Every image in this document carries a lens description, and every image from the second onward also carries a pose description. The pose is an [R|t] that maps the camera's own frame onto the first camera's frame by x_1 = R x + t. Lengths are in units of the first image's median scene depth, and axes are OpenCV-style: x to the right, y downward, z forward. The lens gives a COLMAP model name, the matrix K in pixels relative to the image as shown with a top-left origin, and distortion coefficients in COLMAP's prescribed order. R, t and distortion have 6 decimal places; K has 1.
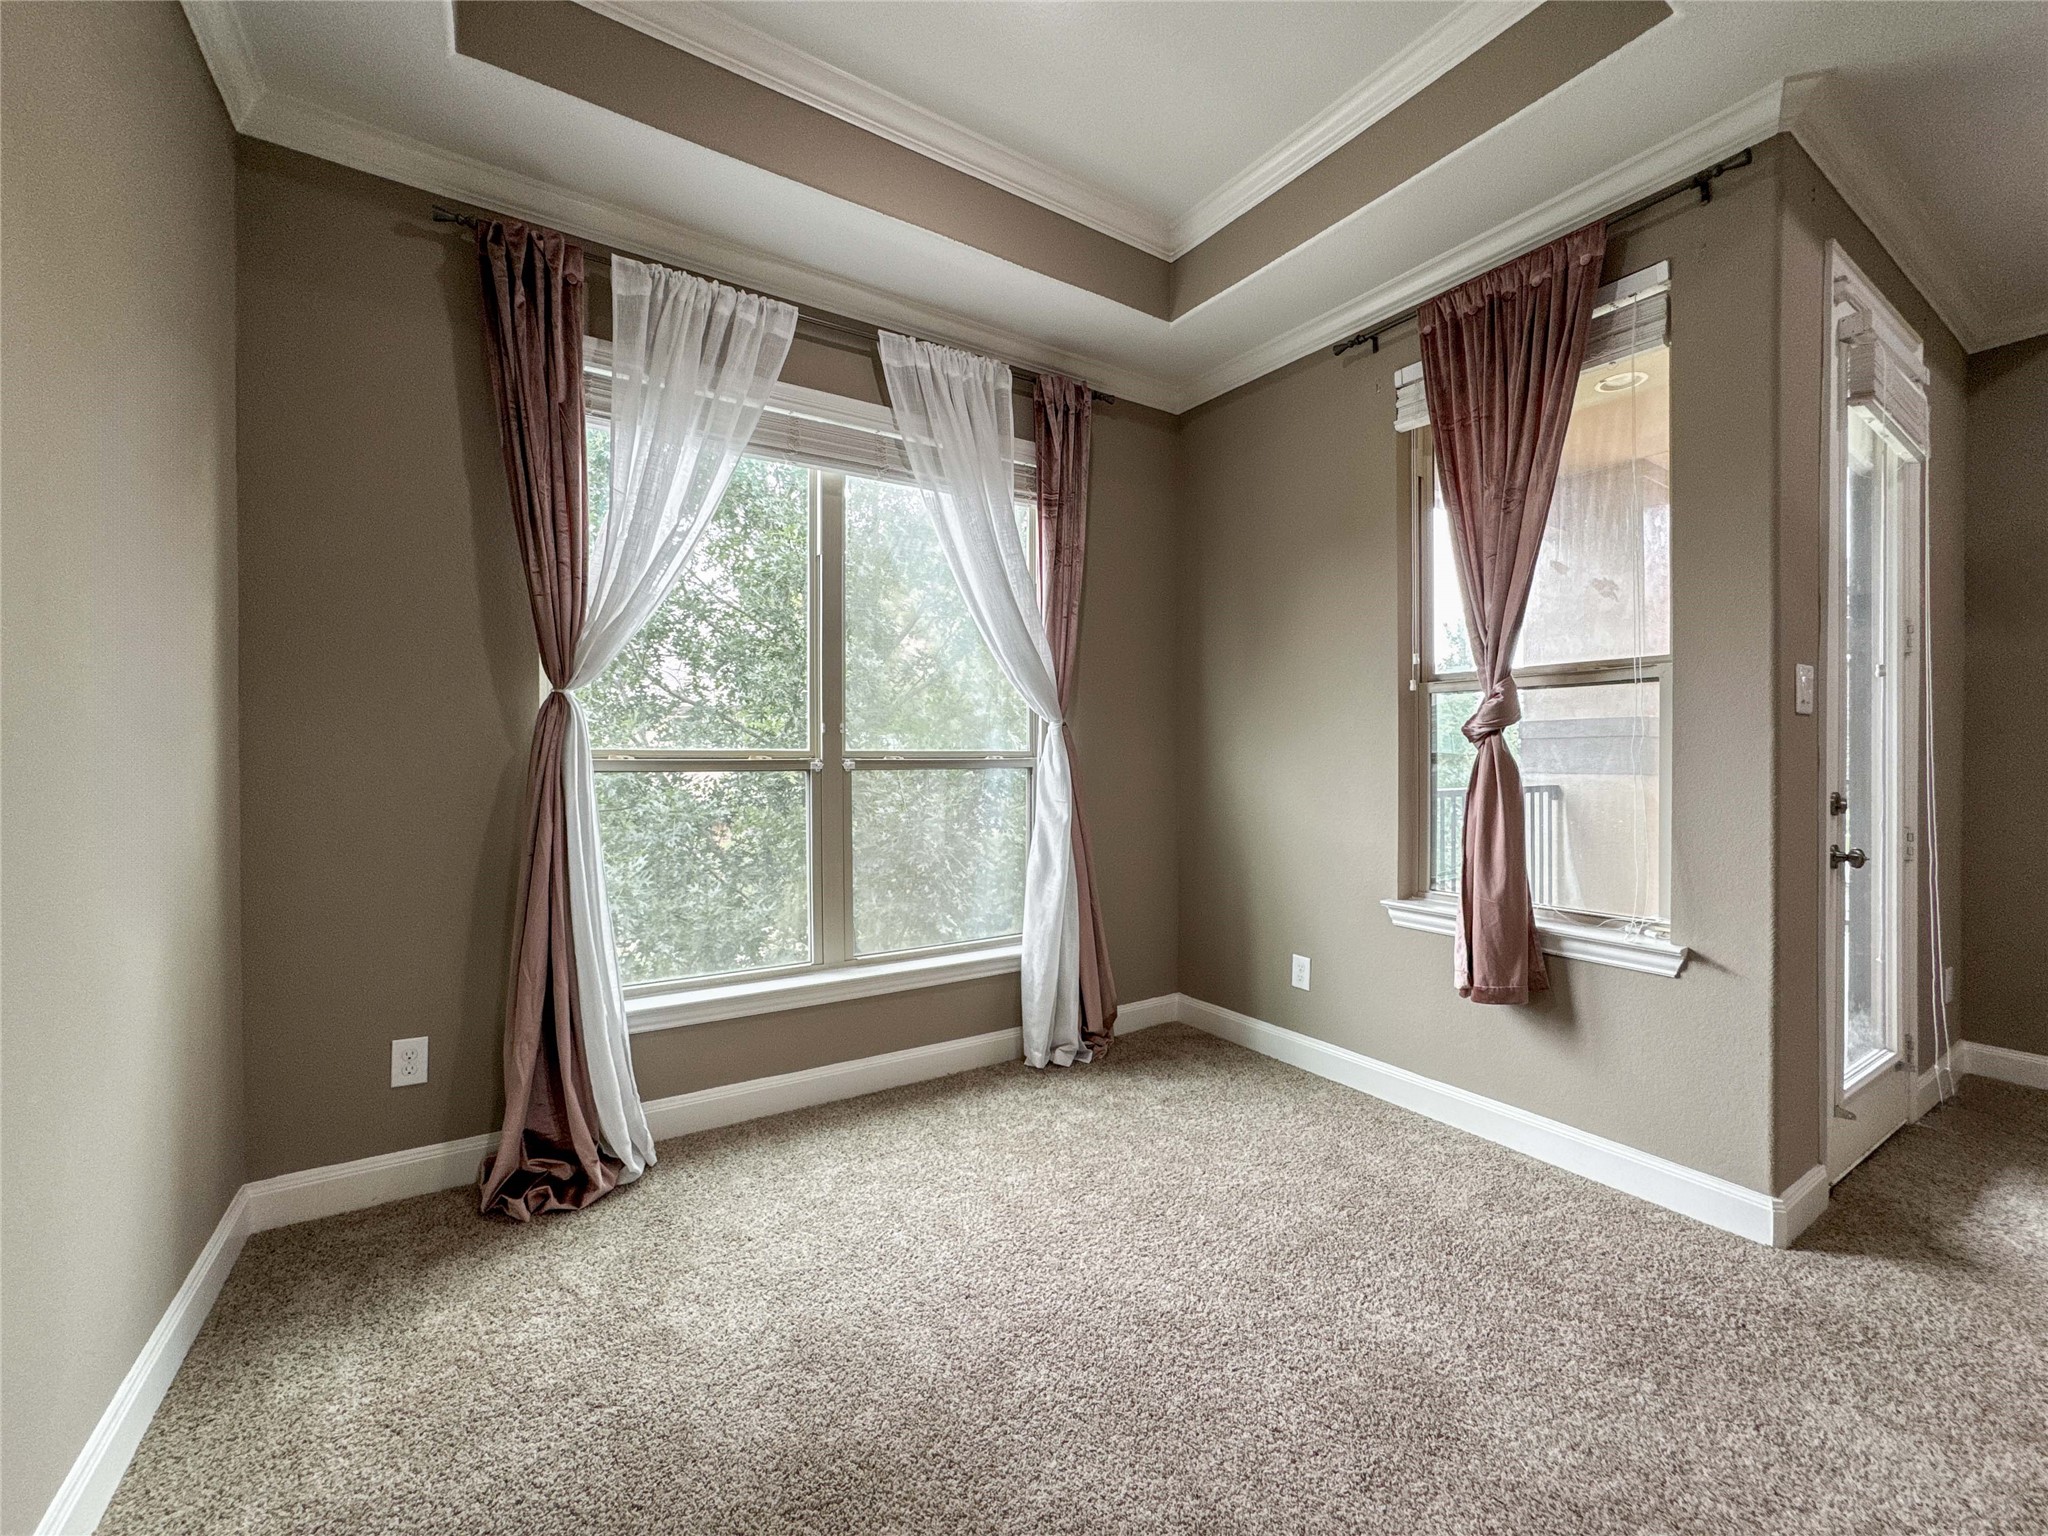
lens RADIAL K [[842.7, 0, 1027.8], [0, 842.7, 758.5], [0, 0, 1]] dist [-0.034754, 0.014589]
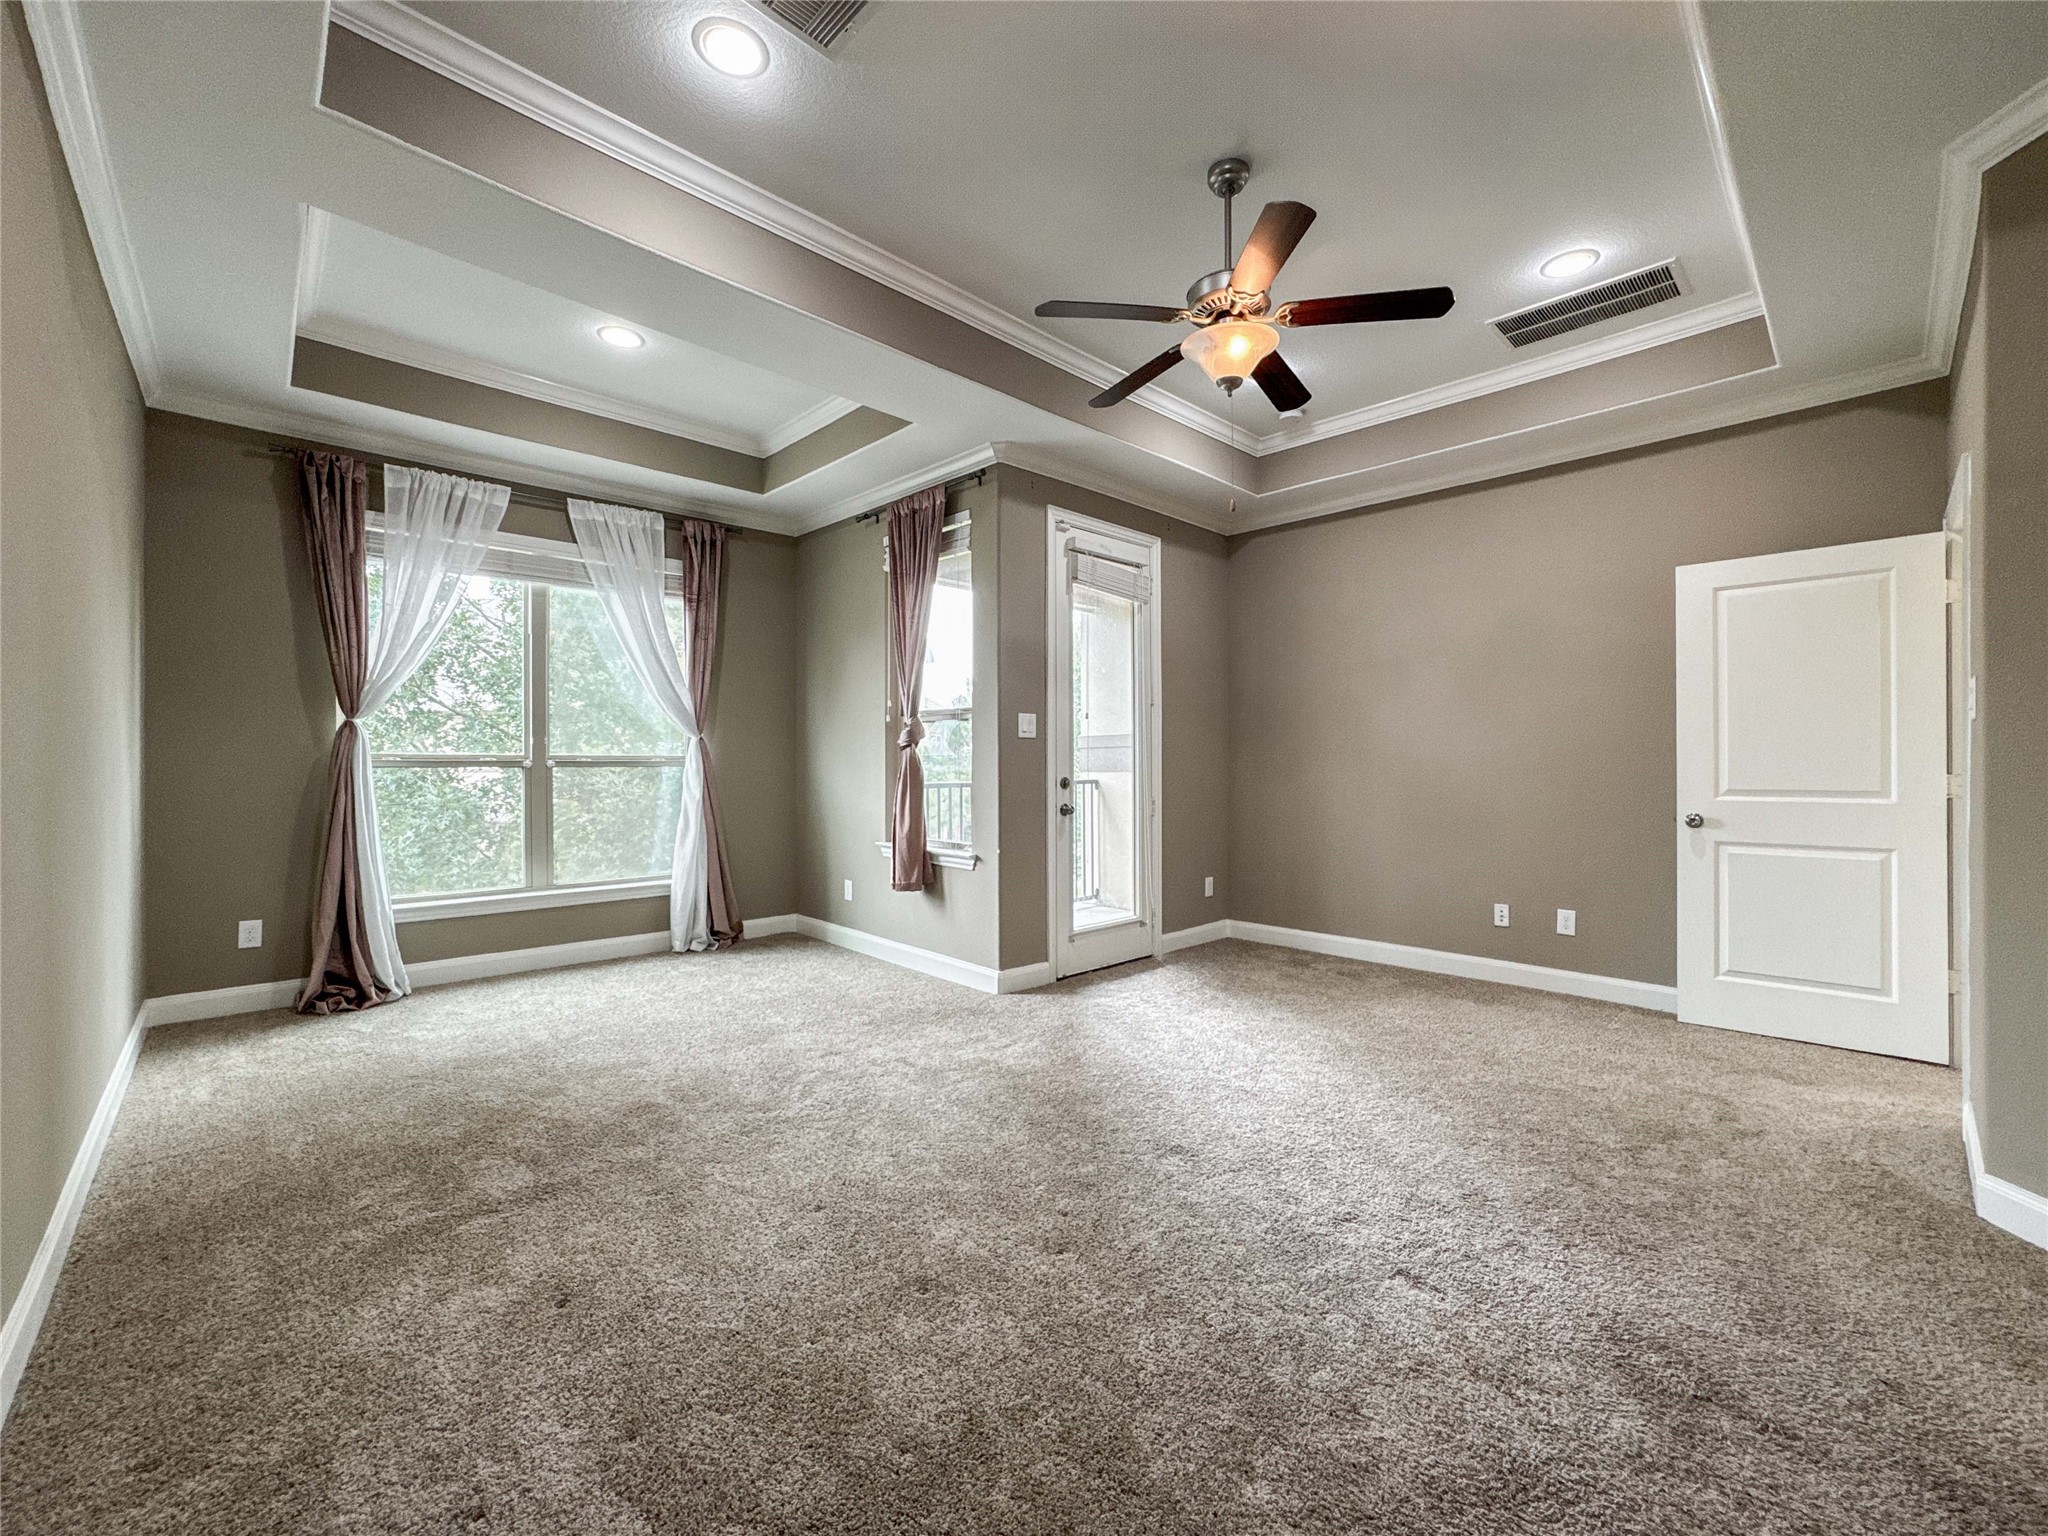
lens RADIAL K [[842.7, 0, 1026.9], [0, 842.7, 759.2], [0, 0, 1]] dist [-0.034754, 0.014589]
pose [[0.983249, 0.001400, 0.182261, 0.448839], [-0.000579, 0.999989, -0.004557, 0.006583], [-0.182265, 0.004375, 0.983240, -0.837974]]
